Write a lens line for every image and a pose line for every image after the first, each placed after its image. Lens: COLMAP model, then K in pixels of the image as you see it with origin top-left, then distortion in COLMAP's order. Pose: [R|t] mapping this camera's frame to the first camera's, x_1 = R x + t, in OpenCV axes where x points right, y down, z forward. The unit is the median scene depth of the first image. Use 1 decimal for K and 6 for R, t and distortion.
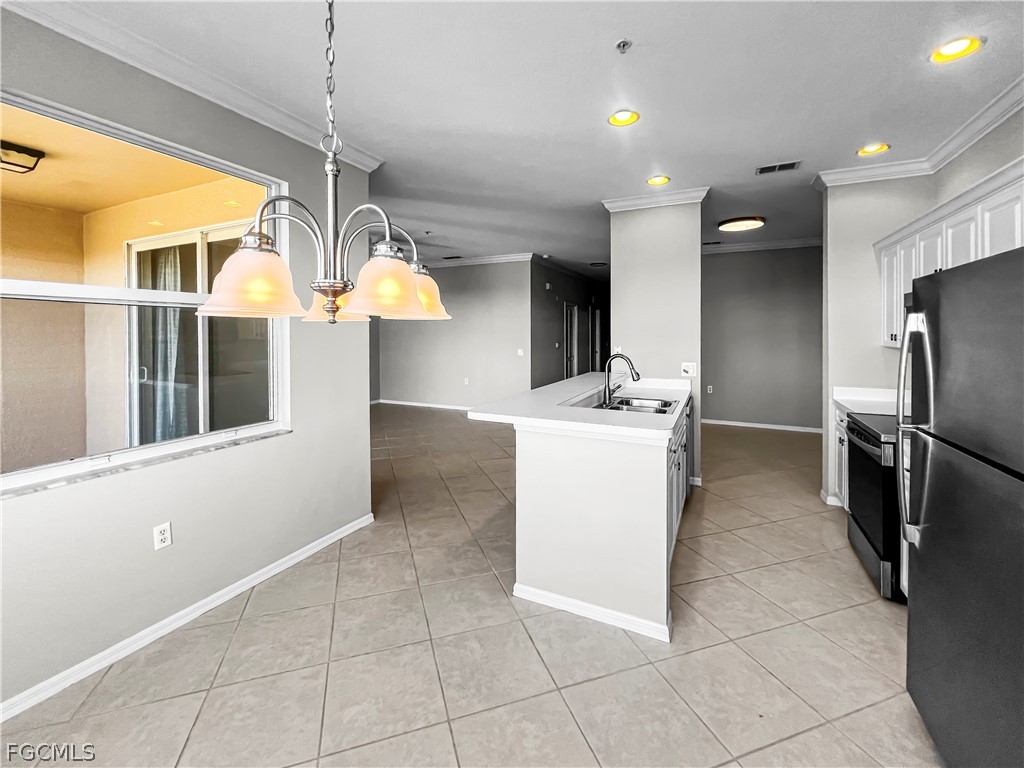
lens RADIAL K [[432.2, 0, 505.9], [0, 432.2, 339.1], [0, 0, 1]] dist [-0.001674, -0.000253]
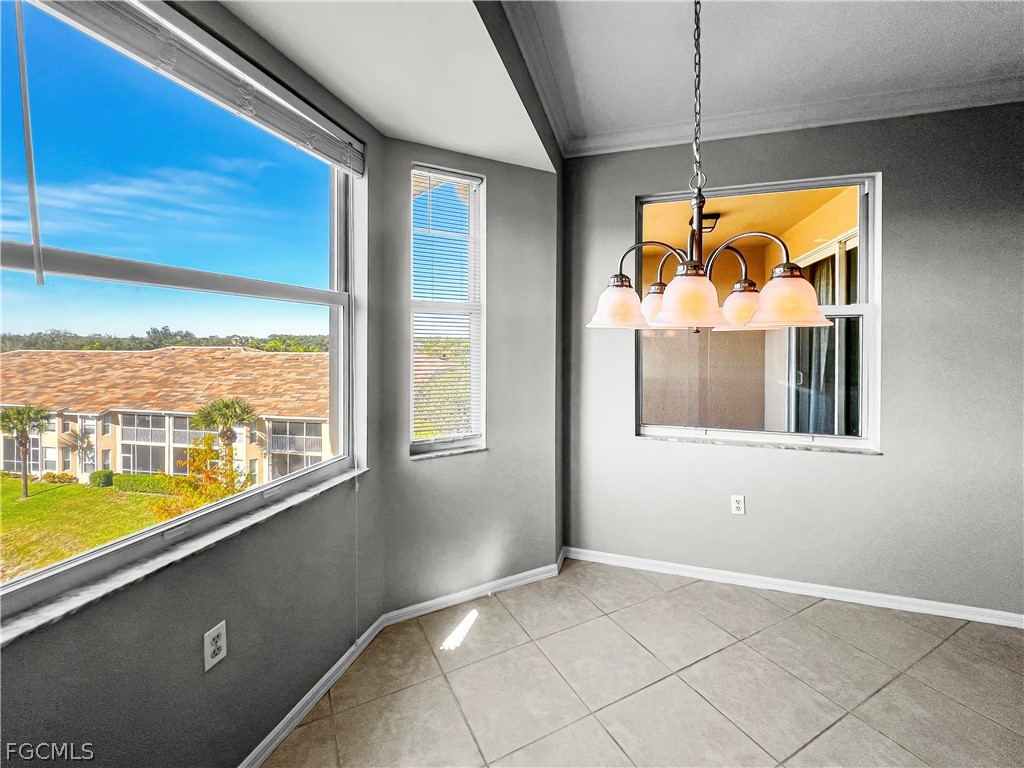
lens RADIAL K [[423.5, 0, 501.6], [0, 423.5, 351.3], [0, 0, 1]] dist [0.006596, 0.000273]
pose [[0.148314, 0.022322, -0.988688, 0.263358], [-0.013684, 0.999696, 0.020517, -0.002202], [0.988846, 0.010486, 0.148574, 0.119523]]
